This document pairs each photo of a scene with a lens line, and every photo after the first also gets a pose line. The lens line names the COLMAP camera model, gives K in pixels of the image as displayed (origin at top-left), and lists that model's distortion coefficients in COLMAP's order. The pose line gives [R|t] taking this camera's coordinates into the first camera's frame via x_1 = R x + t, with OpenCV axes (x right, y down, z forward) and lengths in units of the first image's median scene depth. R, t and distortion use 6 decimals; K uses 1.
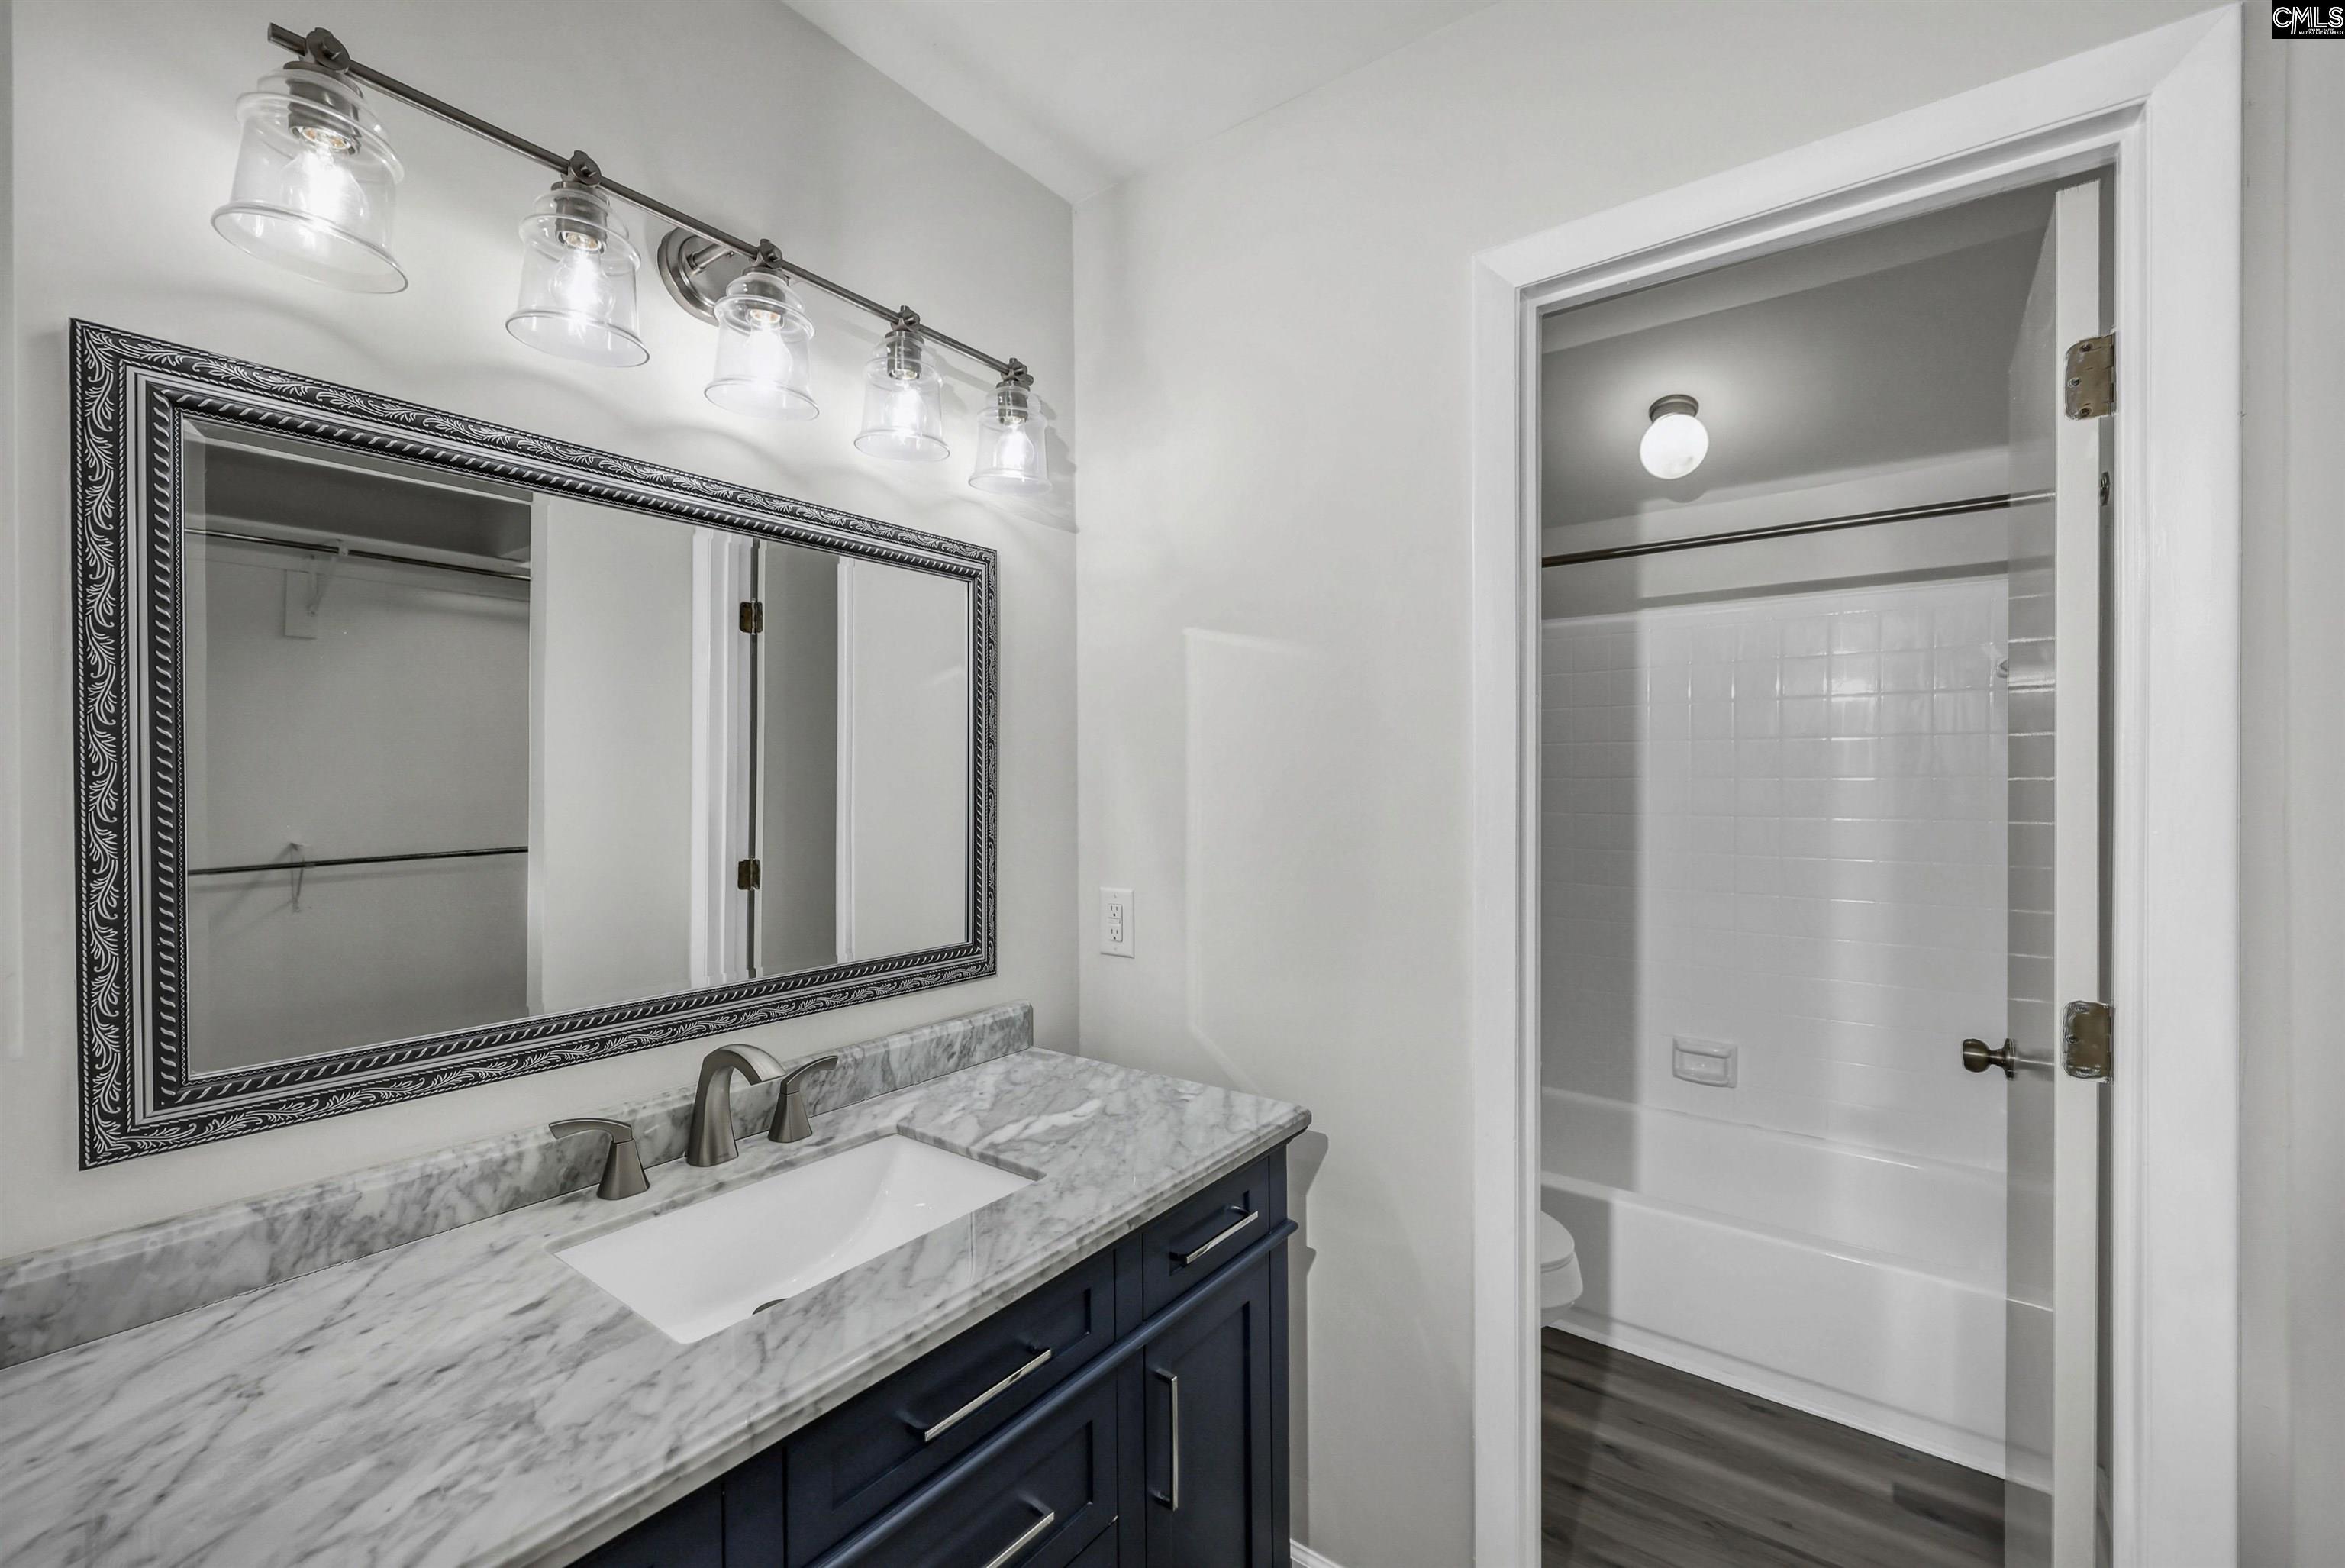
lens RADIAL K [[1000.7, 0, 1172.5], [0, 1000.7, 784.0], [0, 0, 1]] dist [0.000353, -0.000469]
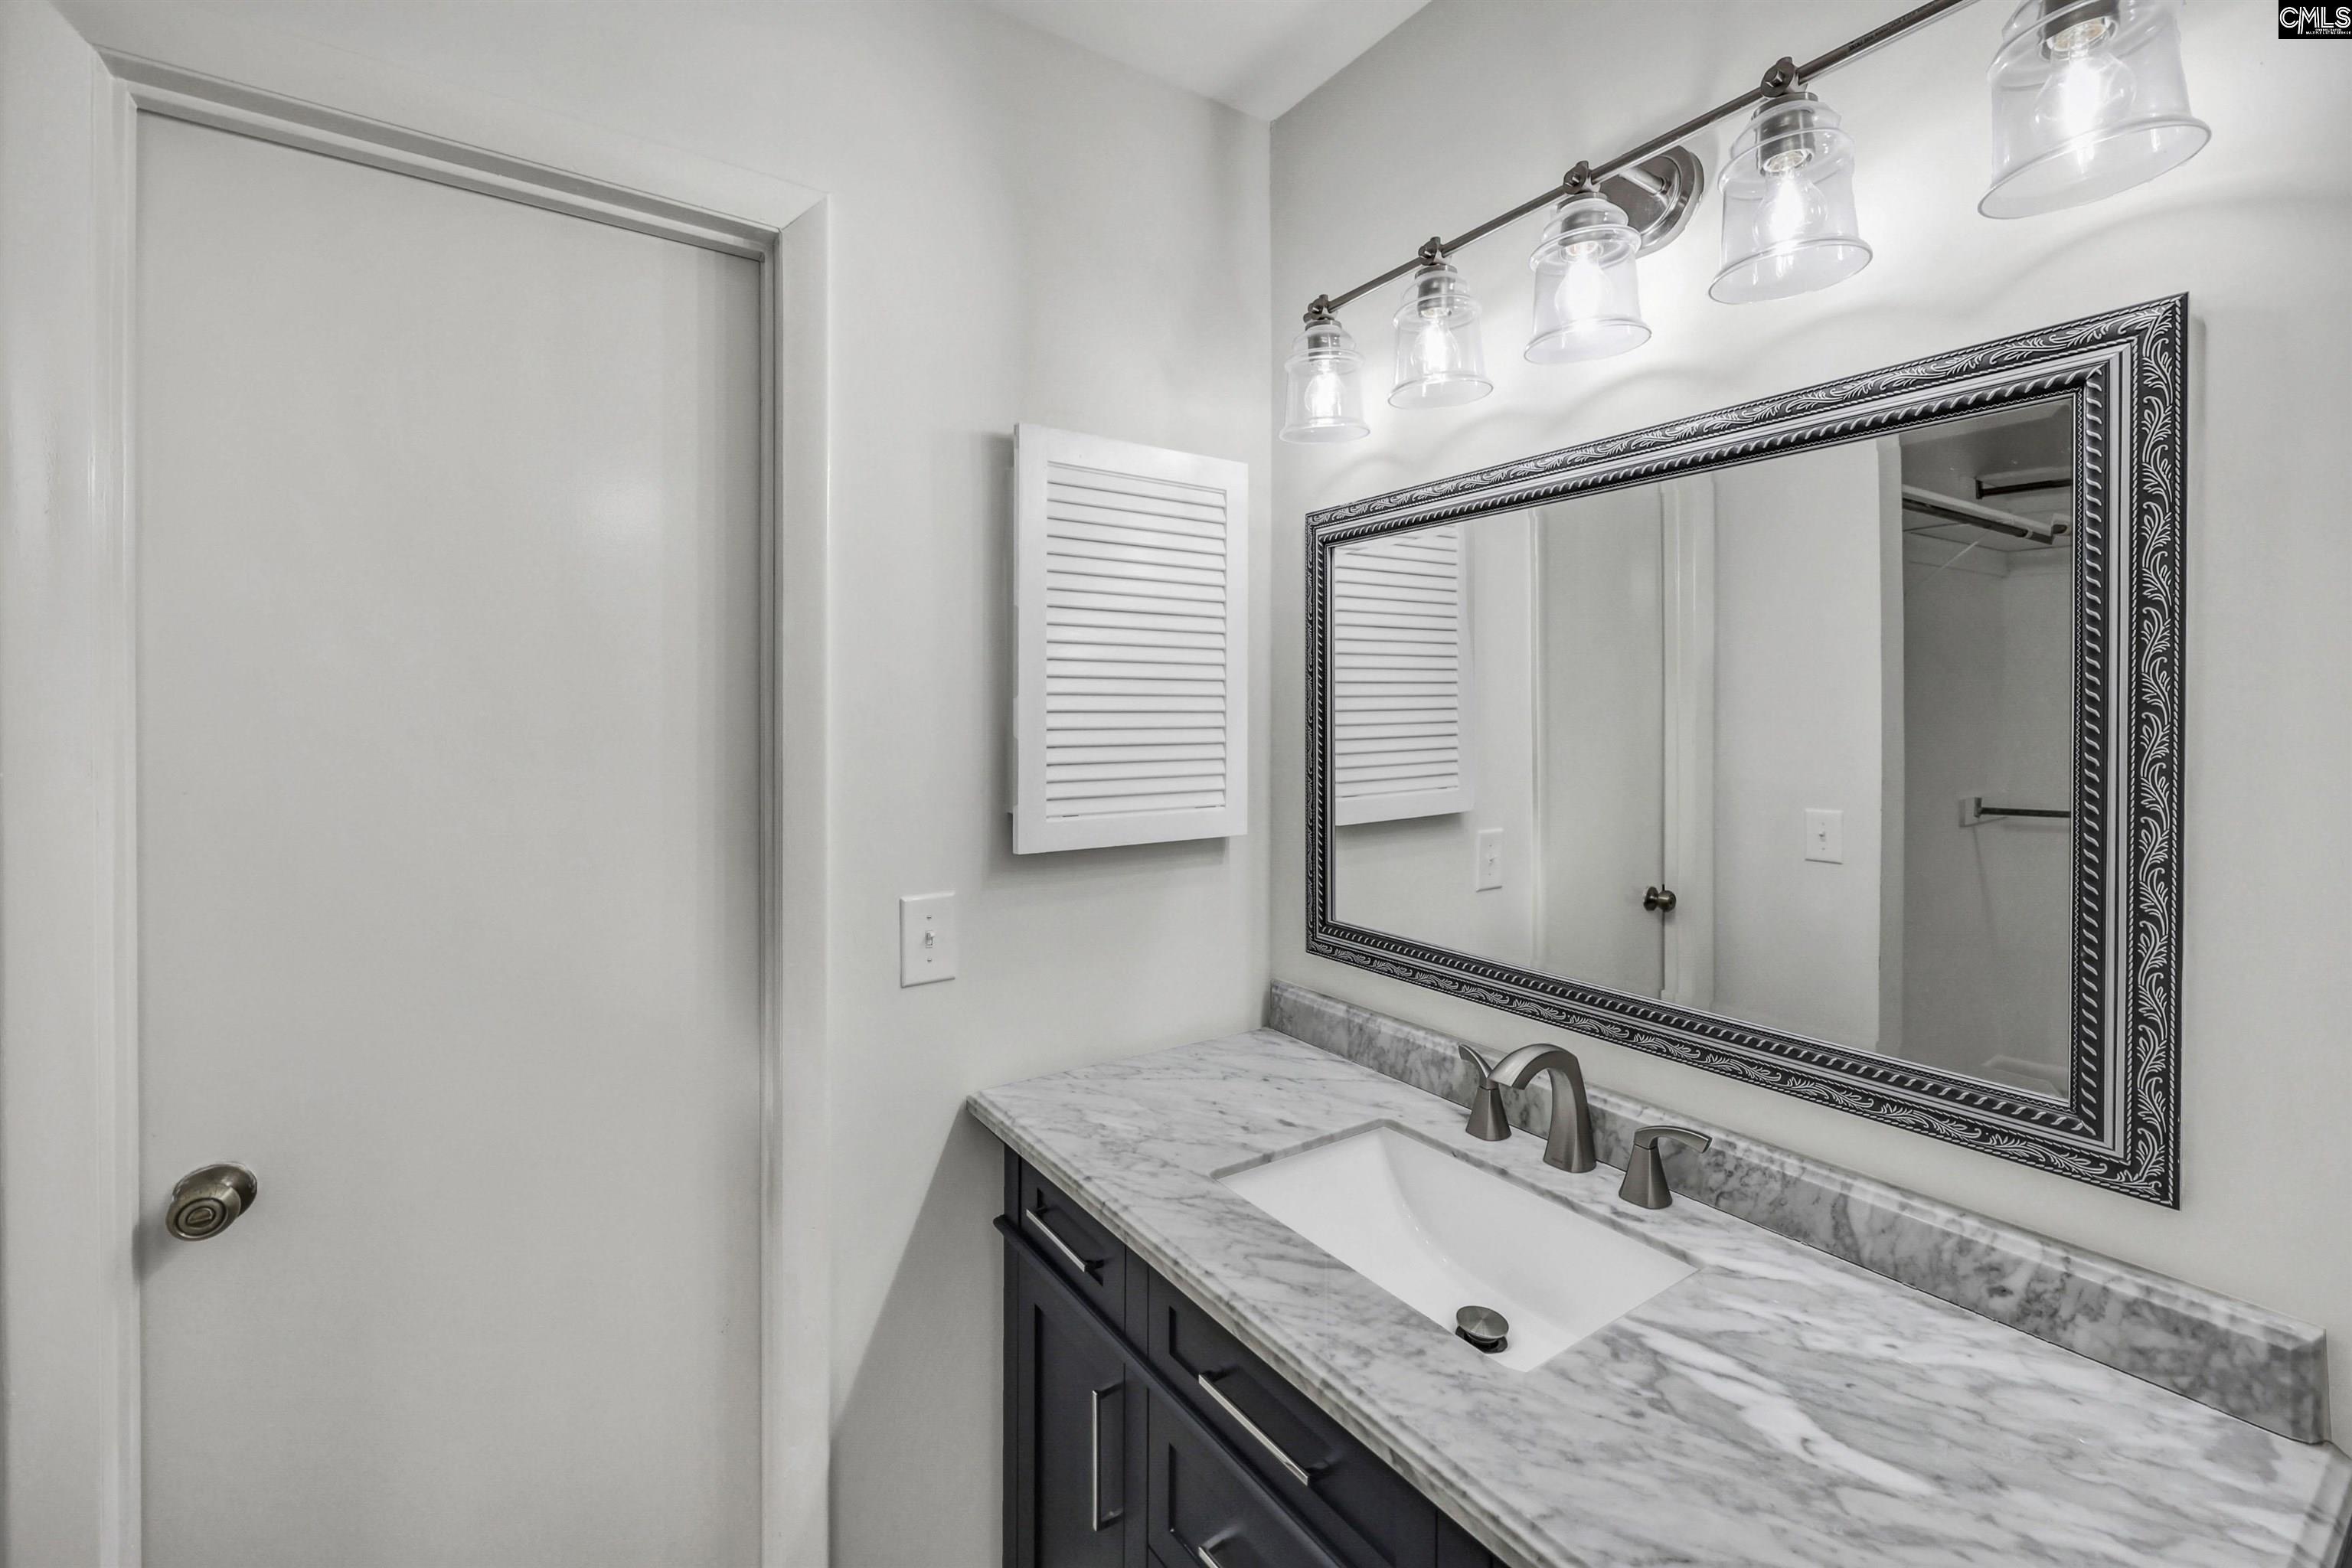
lens RADIAL K [[1008.8, 0, 1175.9], [0, 1008.8, 724.8], [0, 0, 1]] dist [-0.002623, 0.000393]
pose [[-0.342539, 0.000819, -0.939503, 0.588121], [-0.012051, 0.999914, 0.005266, -0.043293], [0.939426, 0.013126, -0.342500, 1.012714]]
